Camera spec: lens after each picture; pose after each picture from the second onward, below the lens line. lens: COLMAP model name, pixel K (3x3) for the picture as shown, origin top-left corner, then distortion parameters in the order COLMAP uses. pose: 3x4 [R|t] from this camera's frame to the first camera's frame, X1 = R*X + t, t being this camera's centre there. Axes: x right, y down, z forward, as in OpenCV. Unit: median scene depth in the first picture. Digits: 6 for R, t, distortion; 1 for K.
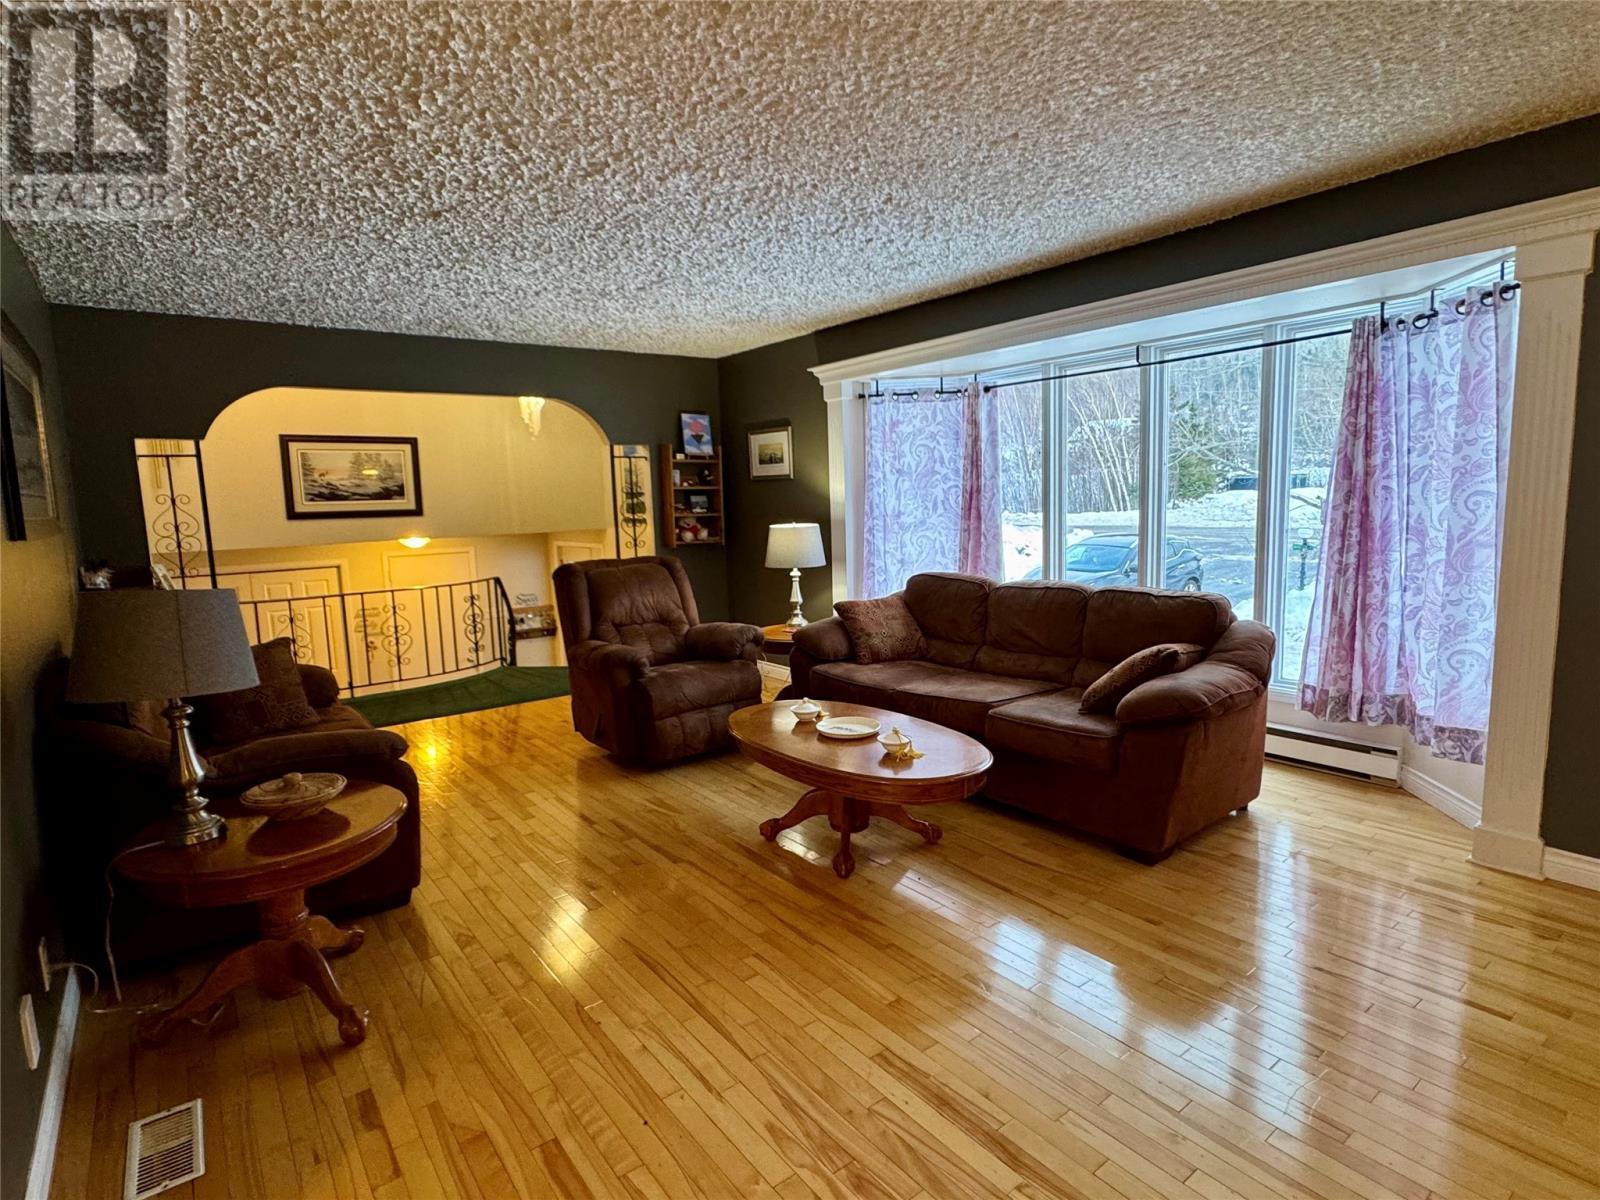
lens RADIAL K [[837.3, 0, 802.5], [0, 837.3, 600.1], [0, 0, 1]] dist [-0.003494, -0.000068]
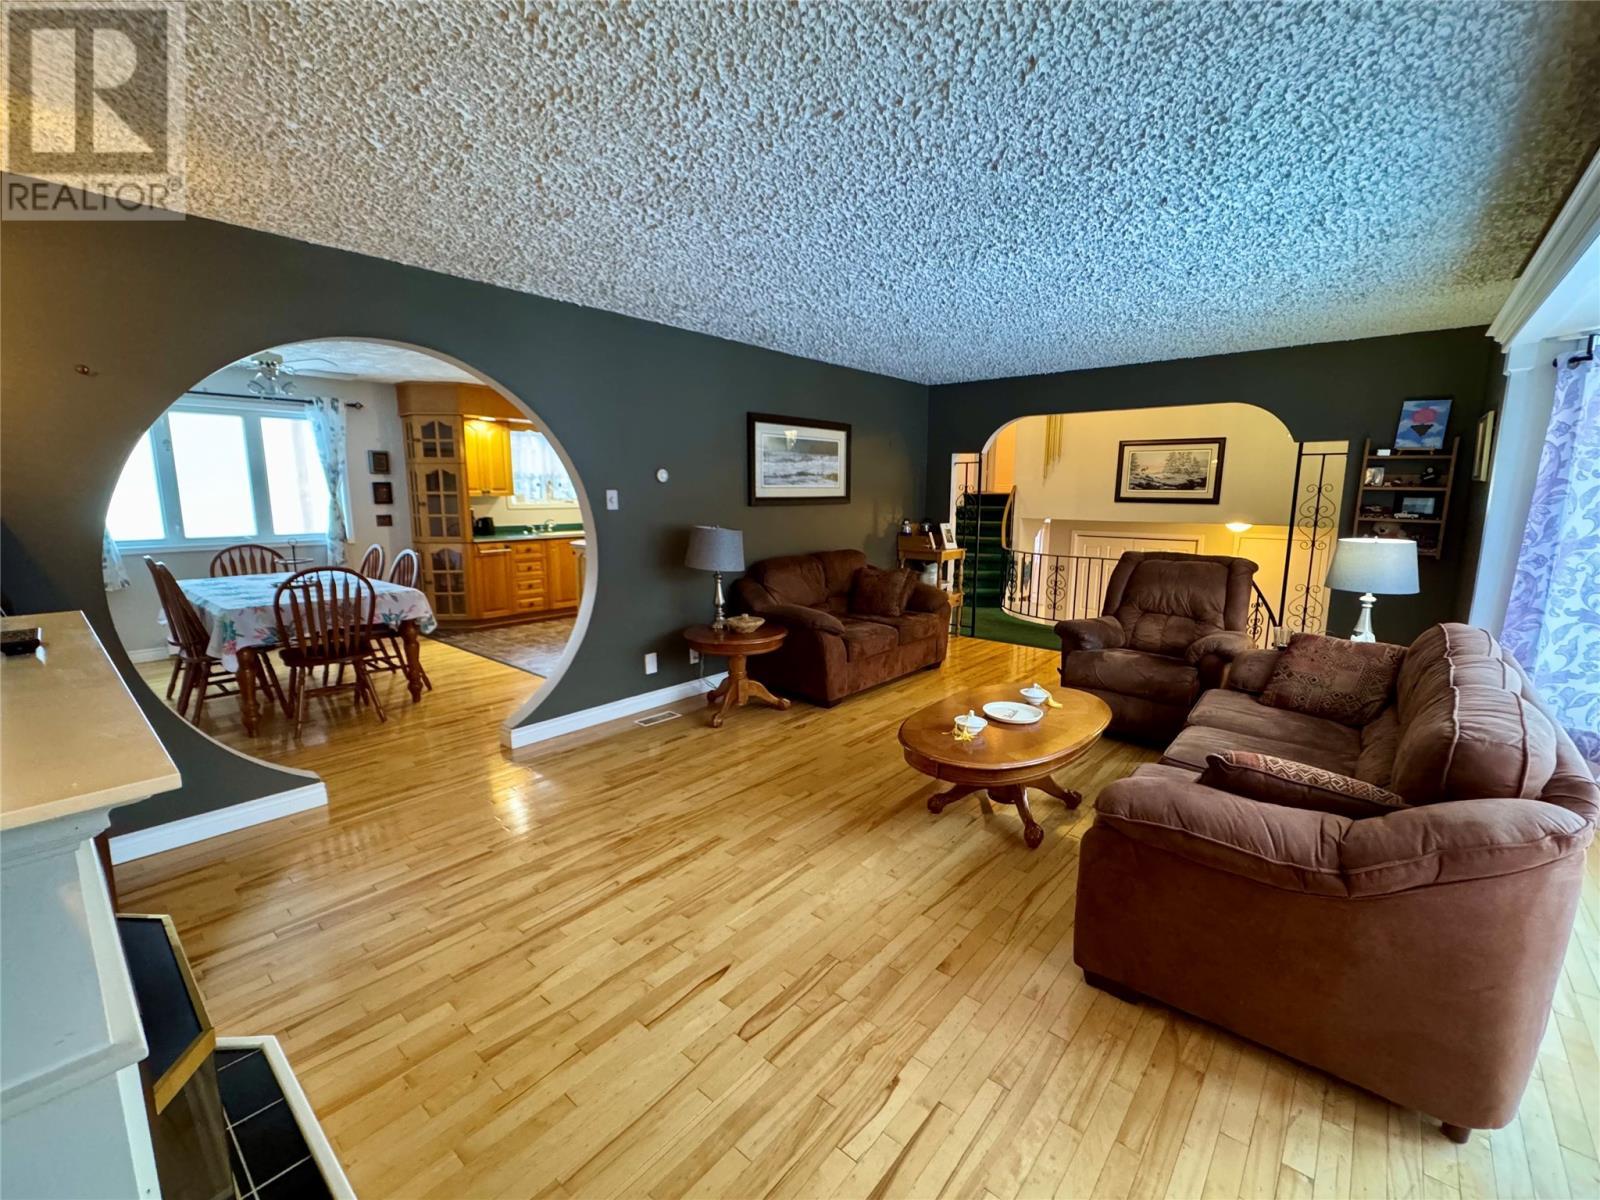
lens RADIAL K [[680.8, 0, 793.7], [0, 680.8, 599.4], [0, 0, 1]] dist [-0.000788, -0.000648]
pose [[0.203870, 0.187131, -0.960947, 0.452910], [-0.131250, 0.977925, 0.162592, -0.057528], [0.970160, 0.092977, 0.223930, 0.264338]]
